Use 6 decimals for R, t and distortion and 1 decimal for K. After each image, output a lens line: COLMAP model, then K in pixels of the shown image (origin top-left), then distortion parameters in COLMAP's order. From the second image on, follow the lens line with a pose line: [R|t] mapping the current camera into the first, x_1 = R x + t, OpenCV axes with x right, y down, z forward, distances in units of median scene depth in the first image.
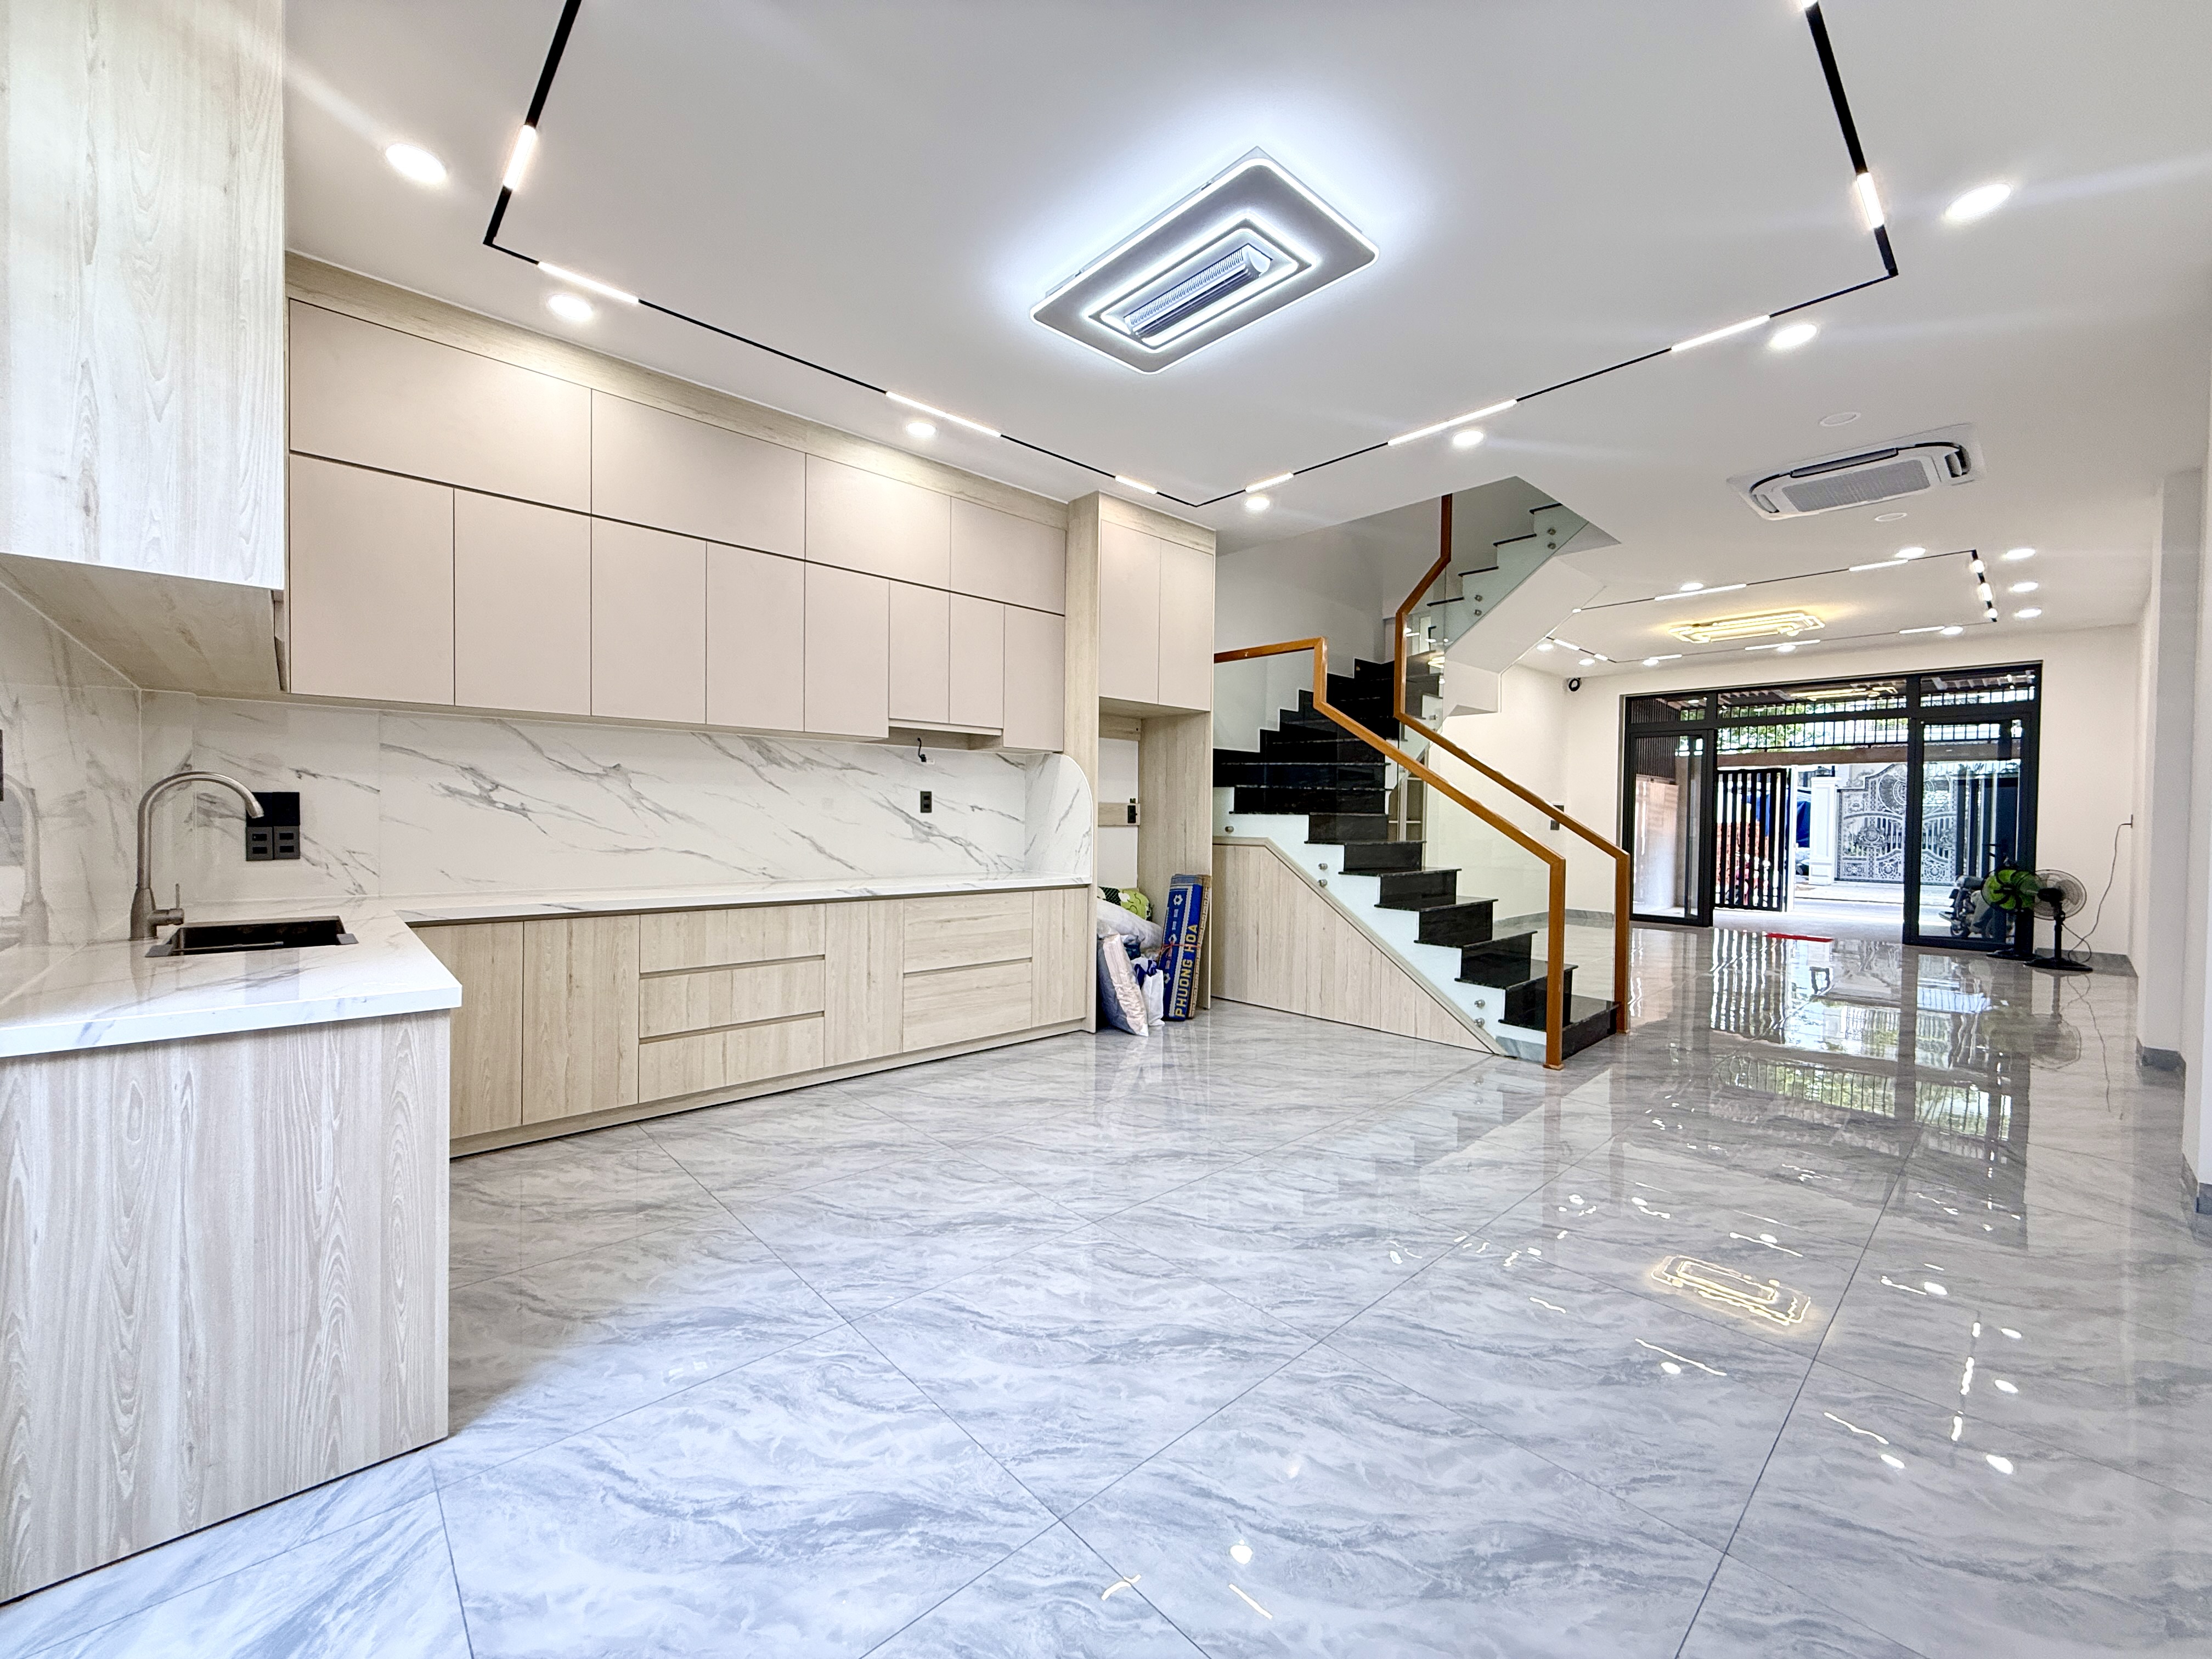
lens RADIAL K [[879.7, 0, 1098.1], [0, 879.7, 829.8], [0, 0, 1]] dist [-0.001495, 0.000464]
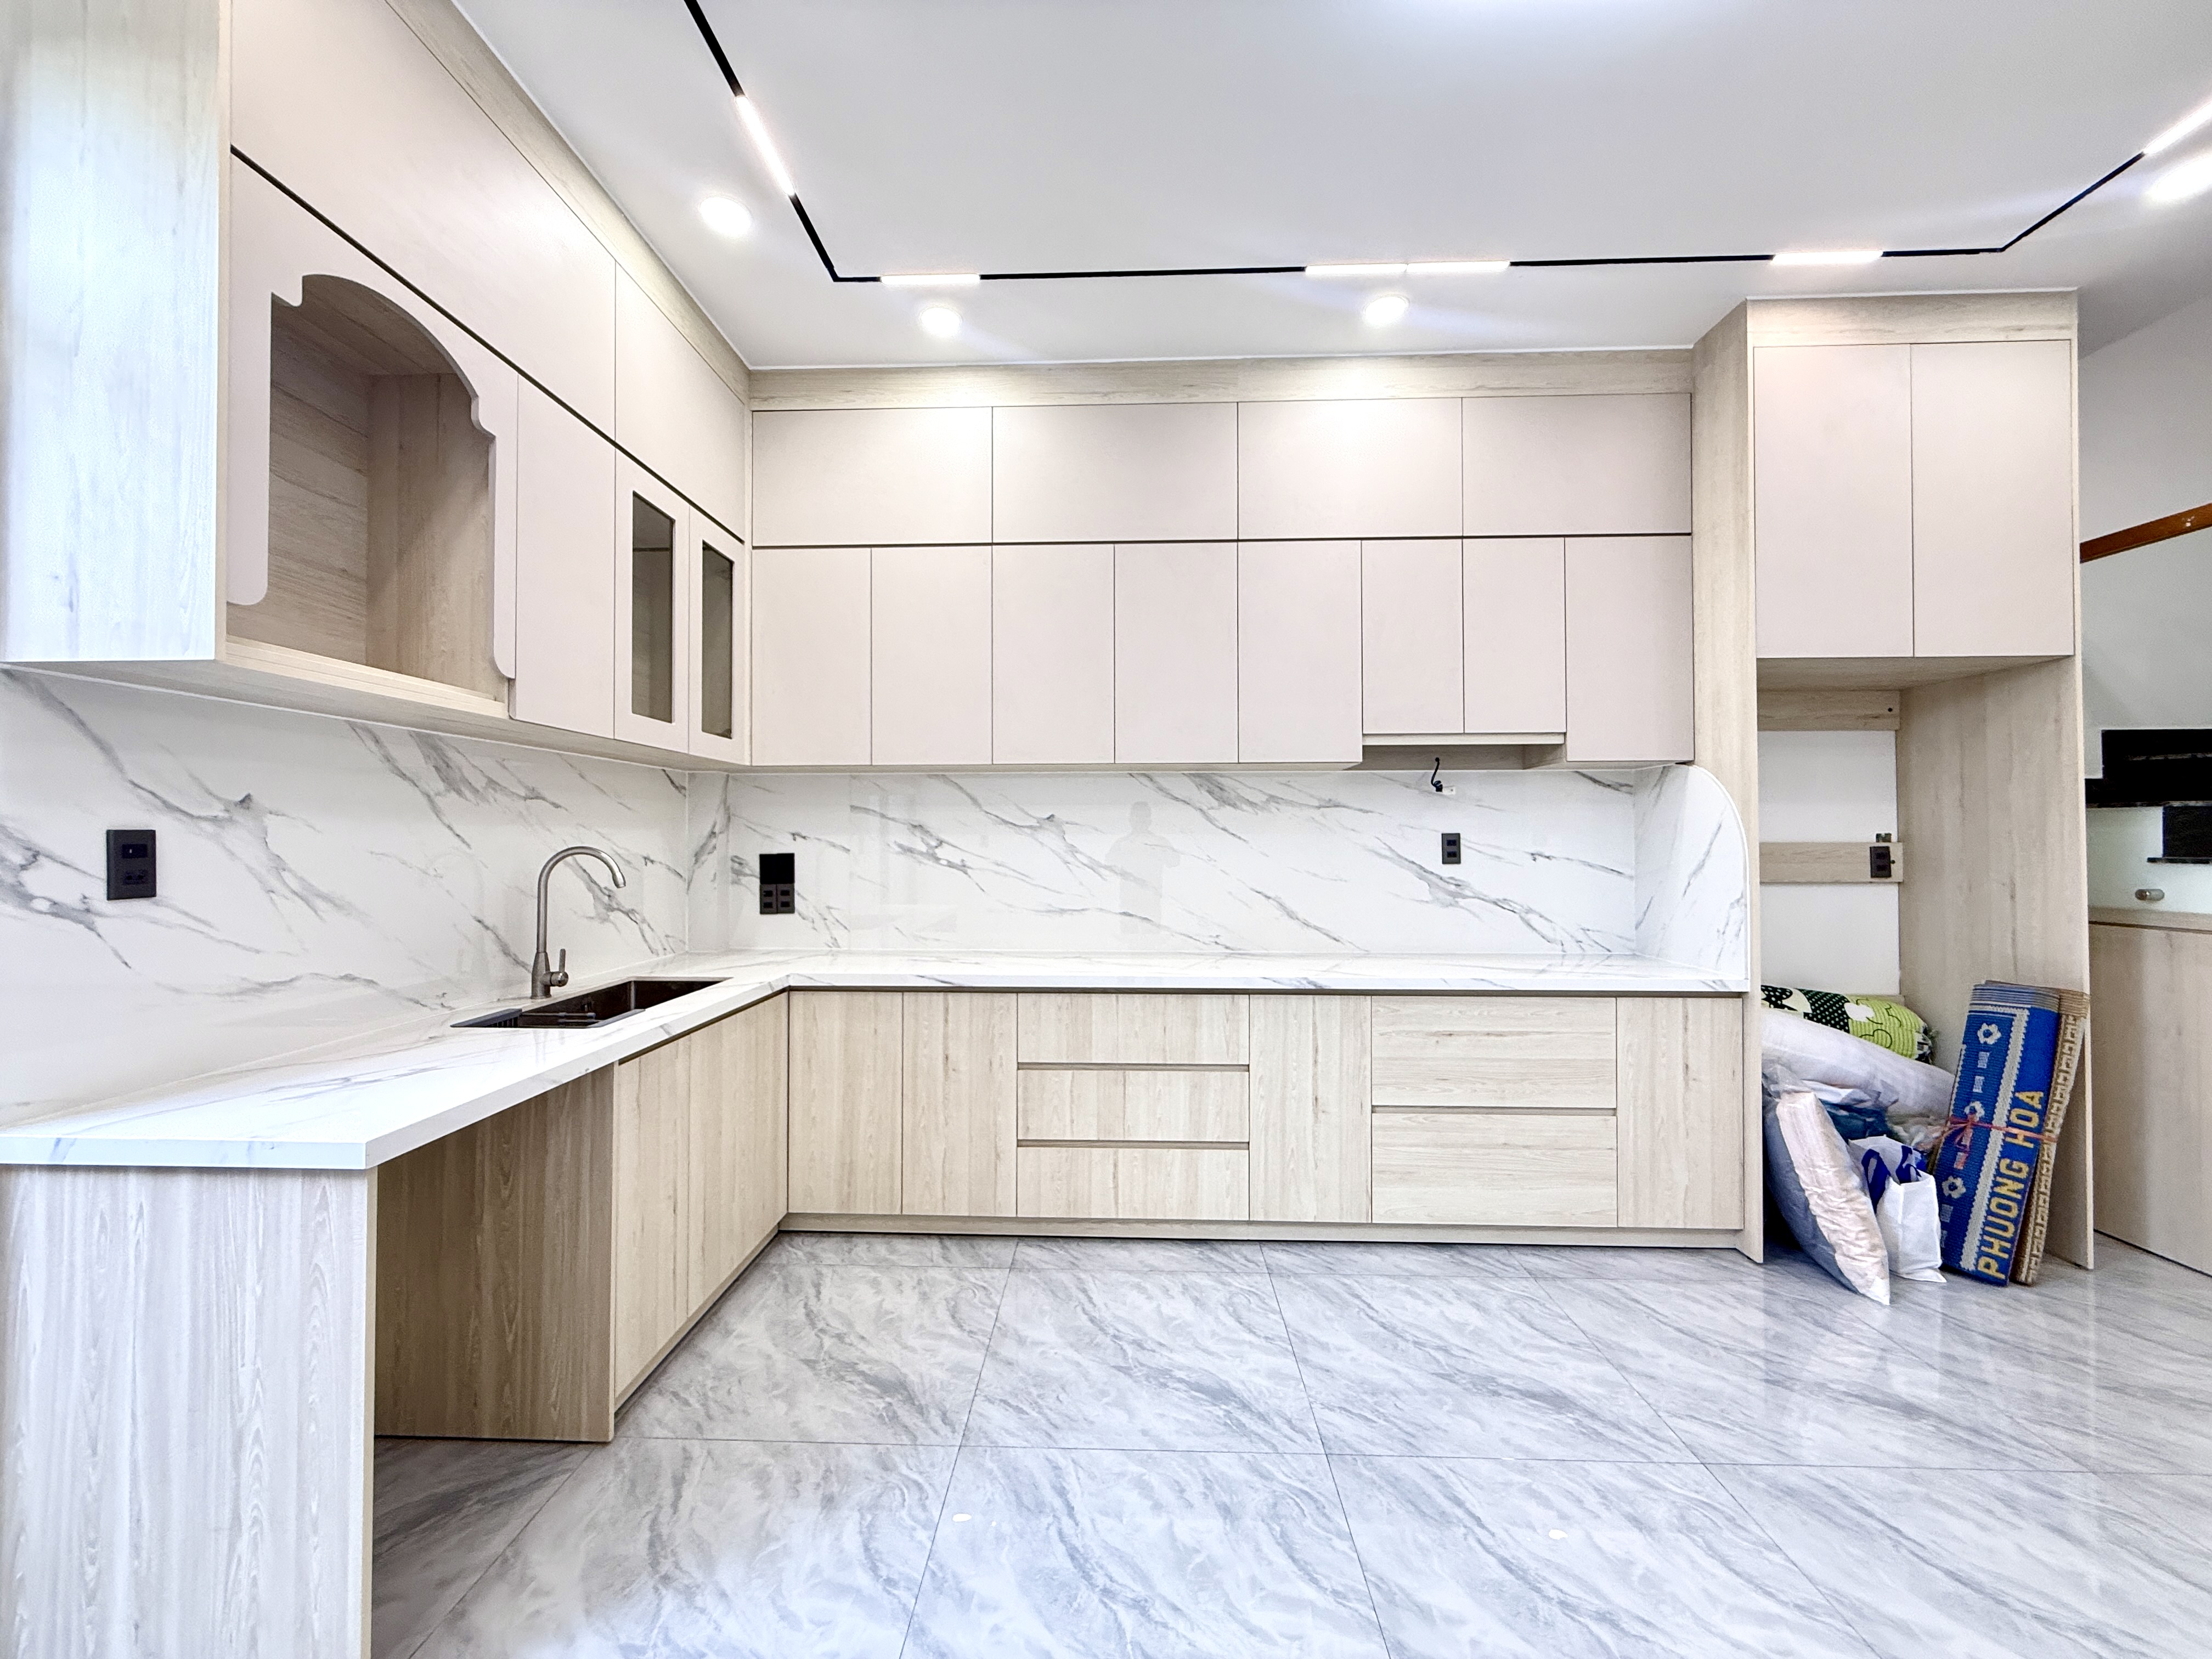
lens RADIAL K [[879.7, 0, 1098.1], [0, 879.7, 829.8], [0, 0, 1]] dist [-0.001495, 0.000464]
pose [[0.712478, -0.021064, -0.701378, 0.112302], [-0.001363, 0.999506, -0.031402, -0.029289], [0.701693, 0.023329, 0.712097, 0.371514]]
